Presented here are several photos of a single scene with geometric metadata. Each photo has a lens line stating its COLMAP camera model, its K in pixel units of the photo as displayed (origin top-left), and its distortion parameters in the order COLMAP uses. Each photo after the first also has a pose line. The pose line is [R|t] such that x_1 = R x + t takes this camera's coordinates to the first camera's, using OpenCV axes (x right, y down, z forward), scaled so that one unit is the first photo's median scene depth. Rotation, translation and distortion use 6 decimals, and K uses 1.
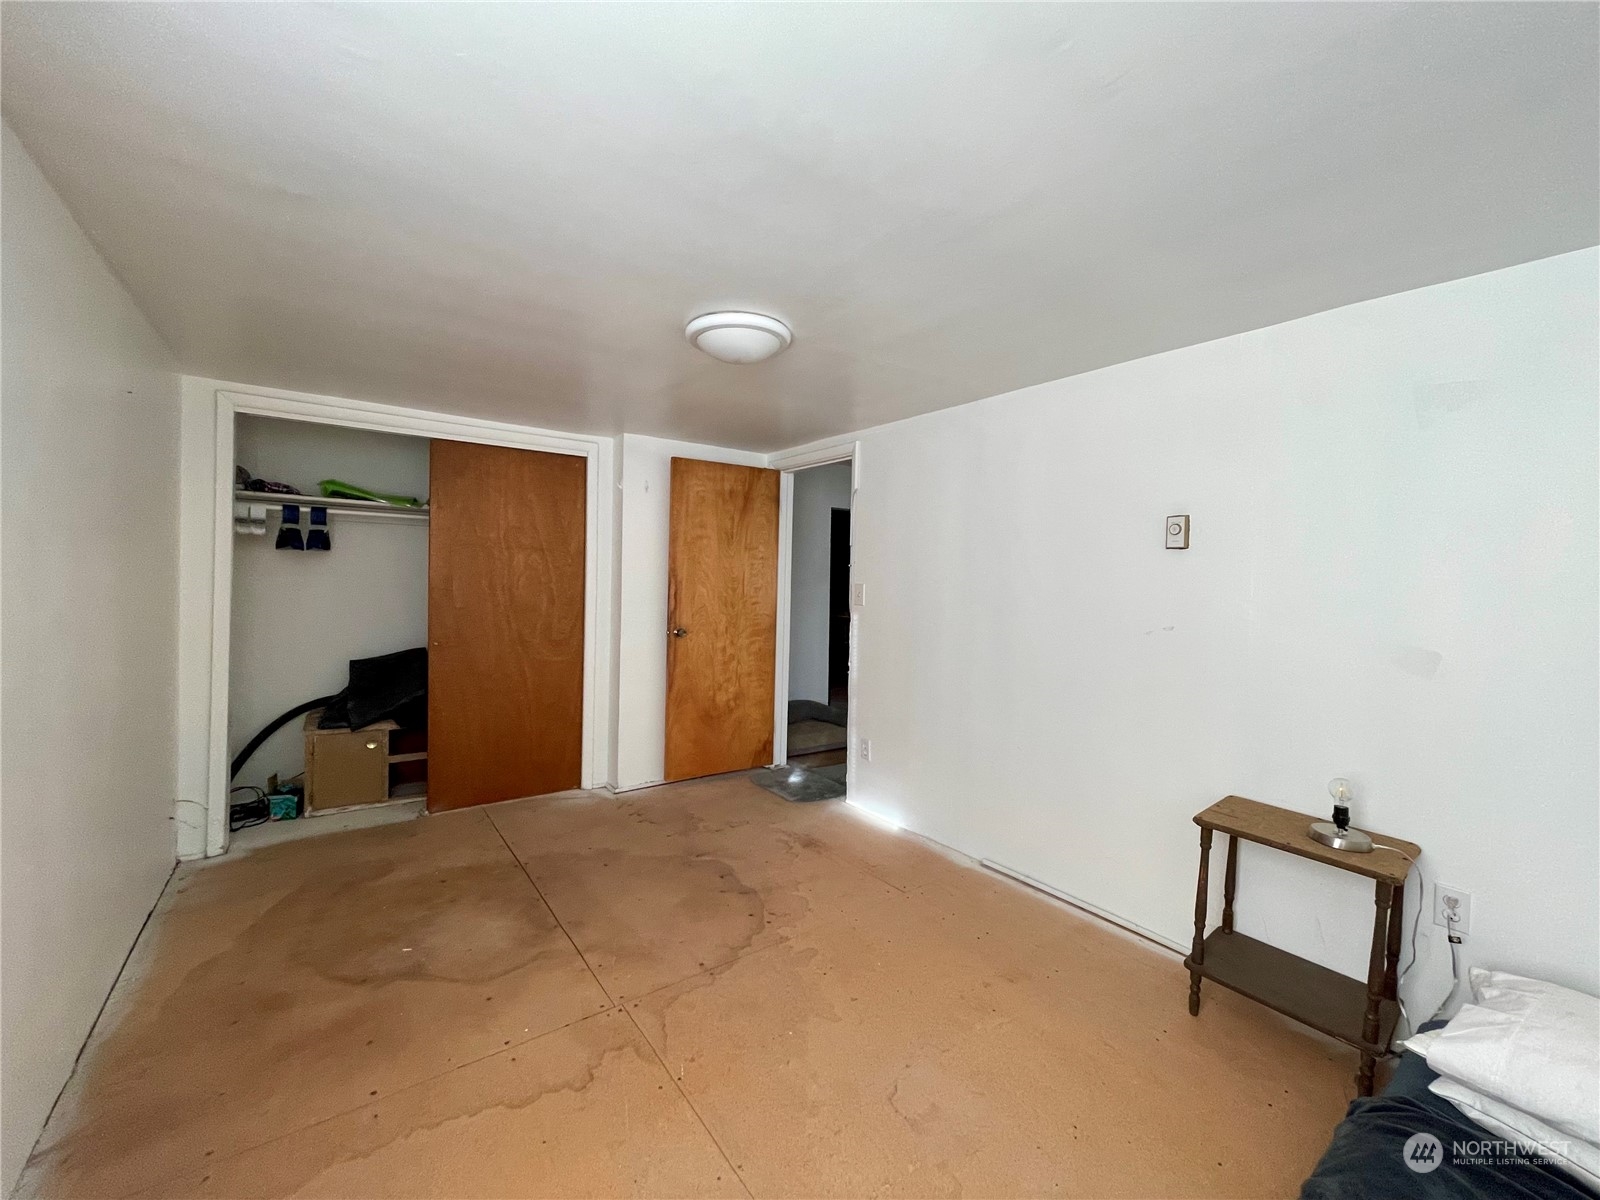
lens RADIAL K [[639.0, 0, 802.3], [0, 639.0, 590.9], [0, 0, 1]] dist [0.000768, 0.000087]
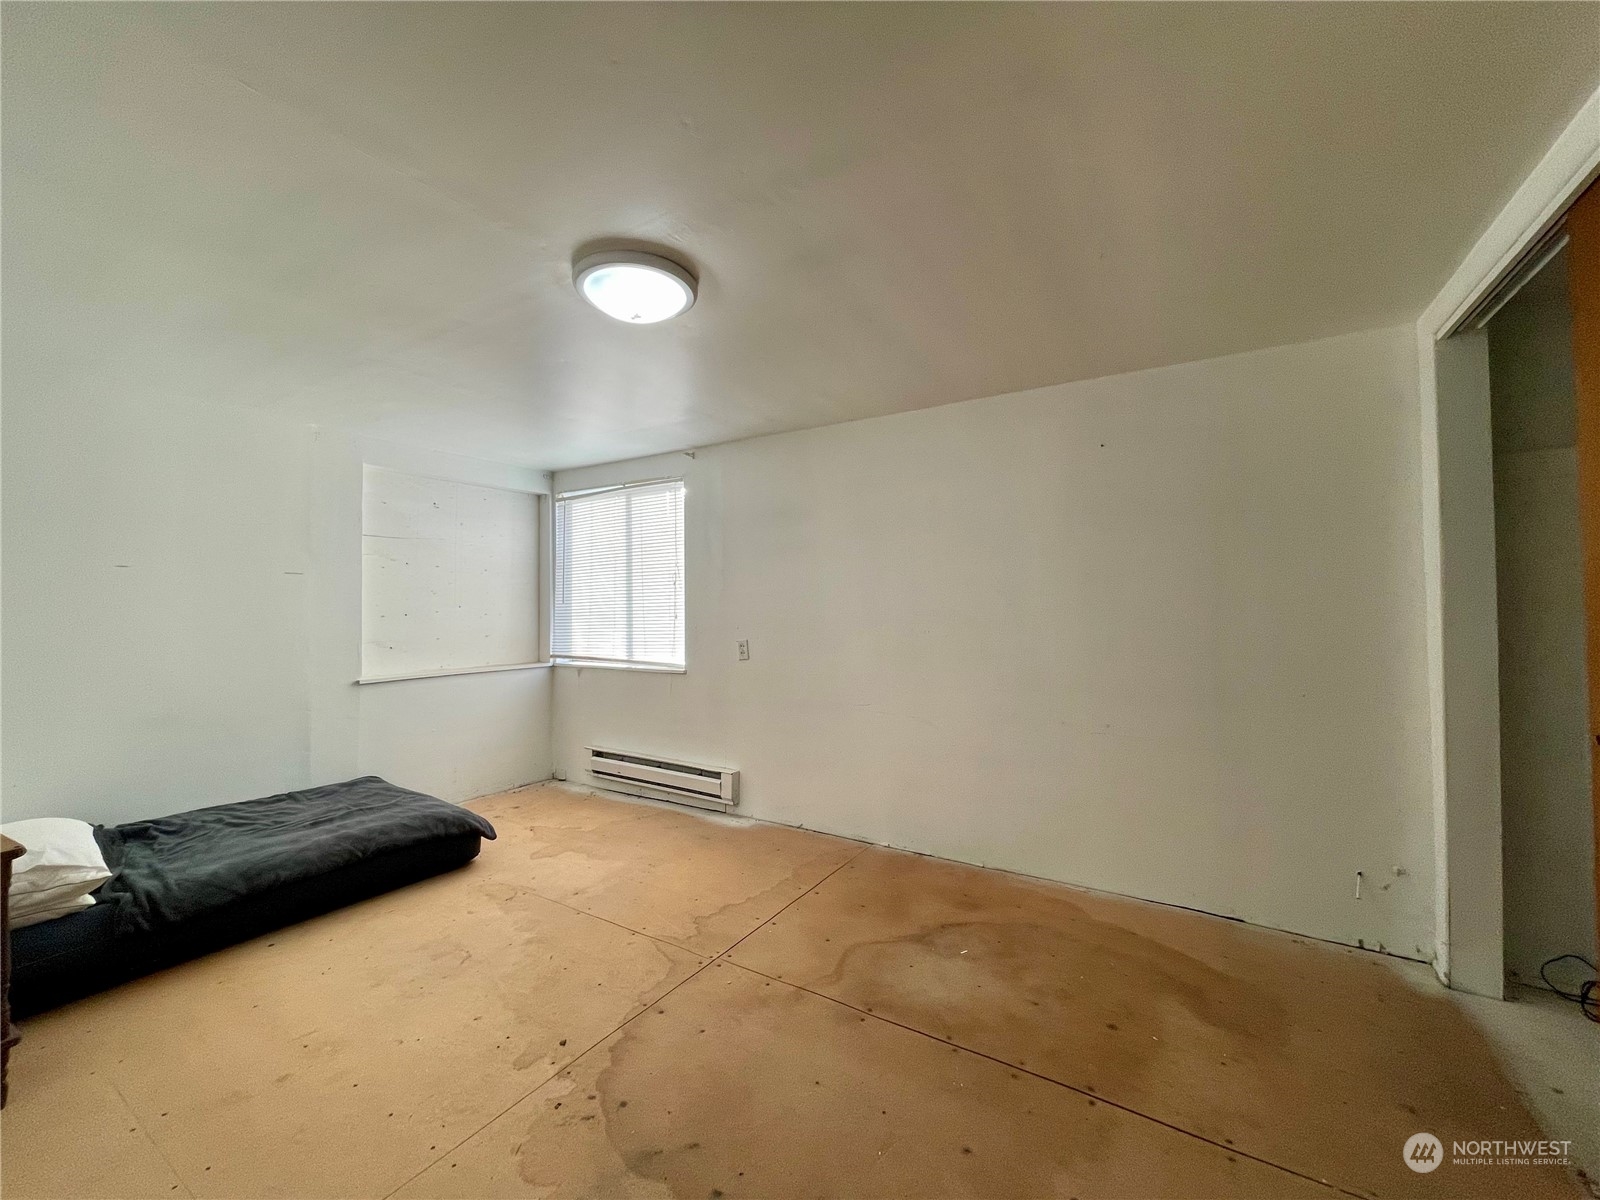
lens RADIAL K [[639.0, 0, 802.3], [0, 639.0, 590.9], [0, 0, 1]] dist [0.000768, 0.000087]
pose [[-0.928982, -0.026524, -0.369174, 0.001681], [-0.022965, 0.999638, -0.014033, 0.016662], [0.369413, -0.004558, -0.929254, 1.859602]]
